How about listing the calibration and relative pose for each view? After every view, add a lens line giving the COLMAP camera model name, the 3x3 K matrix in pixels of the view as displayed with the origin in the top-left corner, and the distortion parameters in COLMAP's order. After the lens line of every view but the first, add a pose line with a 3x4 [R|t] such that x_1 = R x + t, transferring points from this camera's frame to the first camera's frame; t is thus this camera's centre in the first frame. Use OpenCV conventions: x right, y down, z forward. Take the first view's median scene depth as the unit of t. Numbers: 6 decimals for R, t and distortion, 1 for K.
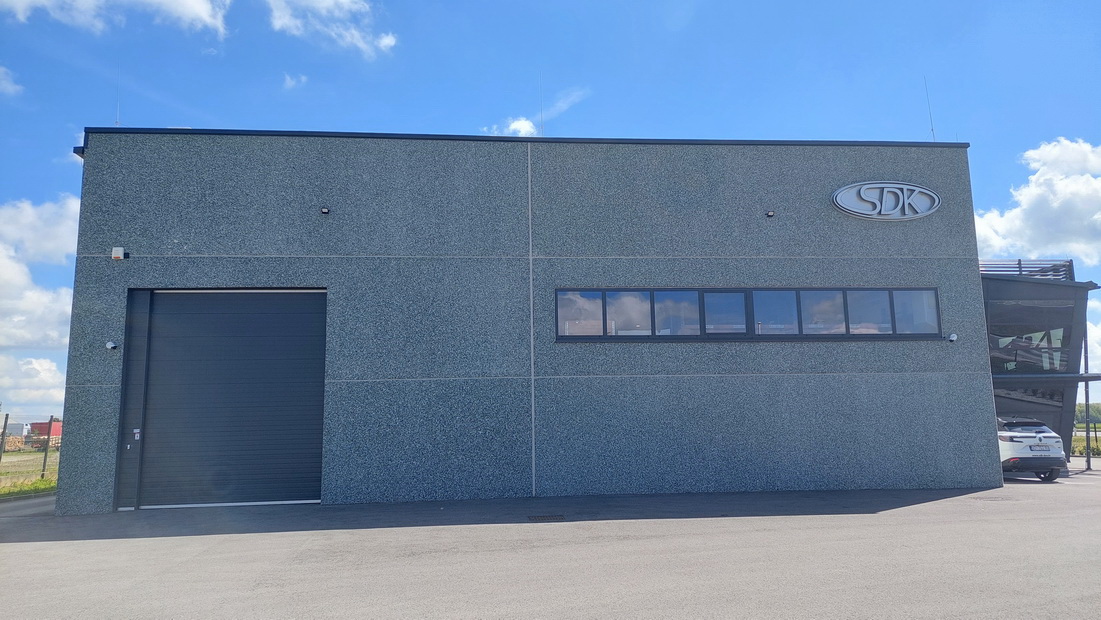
lens RADIAL K [[740.0, 0, 553.5], [0, 740.0, 310.2], [0, 0, 1]] dist [0.061942, -0.015148]
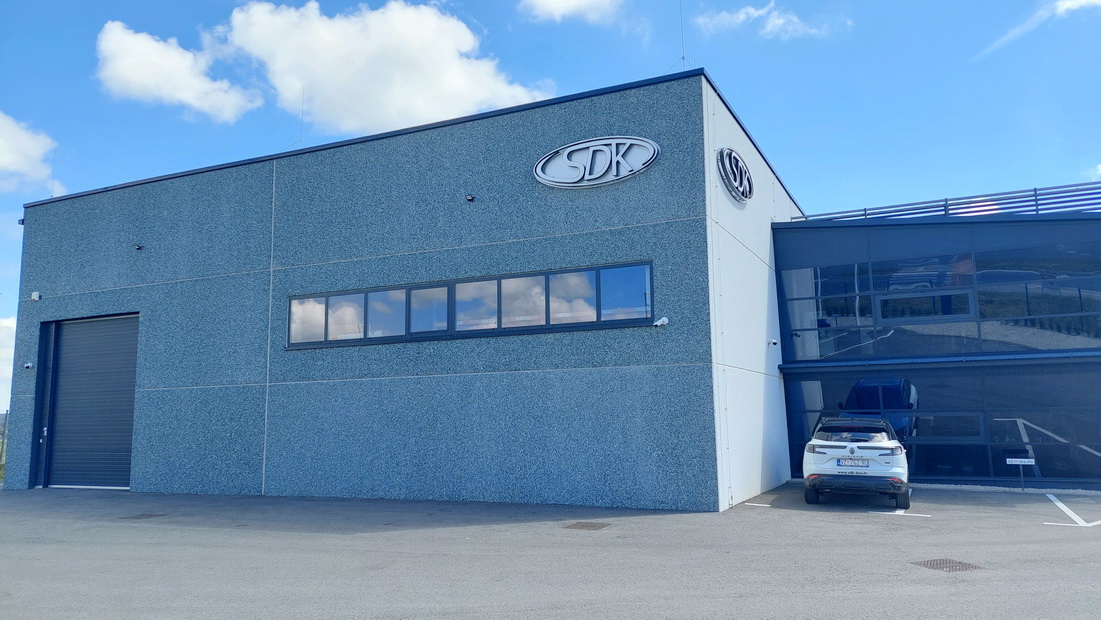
lens RADIAL K [[797.6, 0, 561.4], [0, 797.6, 318.2], [0, 0, 1]] dist [0.094606, -0.102843]
pose [[0.858851, -0.059081, -0.508807, 0.898980], [0.073053, 0.997300, 0.007507, 0.018894], [0.506990, -0.043617, 0.860848, 0.216981]]
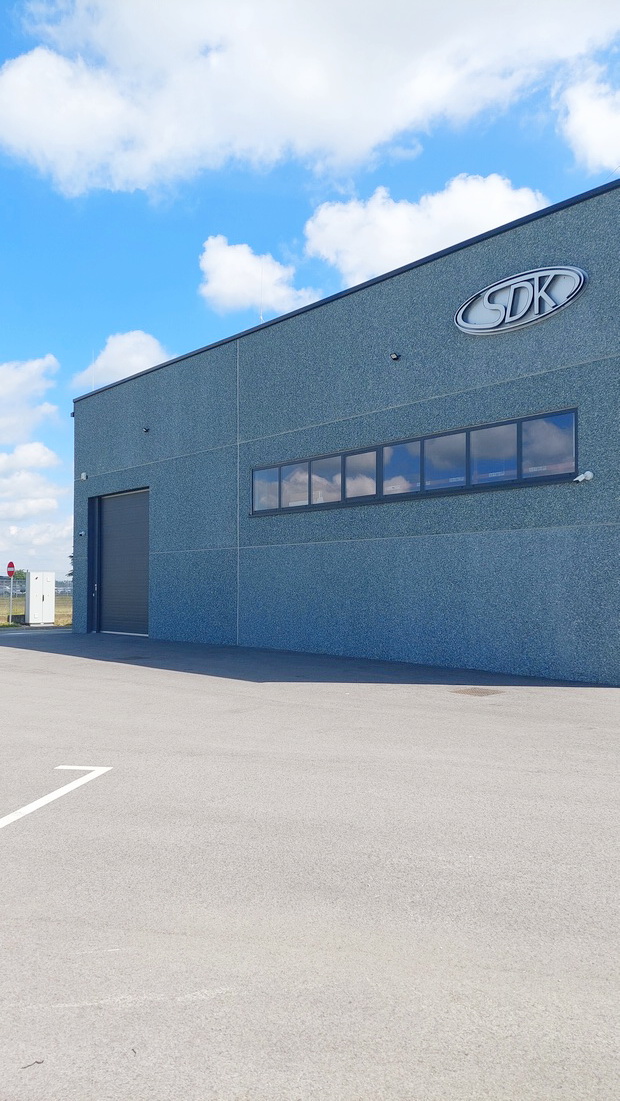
lens RADIAL K [[797.6, 0, 292.8], [0, 797.6, 567.3], [0, 0, 1]] dist [0.094606, -0.102843]
pose [[0.574981, -0.000839, -0.818166, 1.030068], [0.110204, 0.990966, 0.076432, 0.033427], [0.810711, -0.134112, 0.569879, 0.333400]]
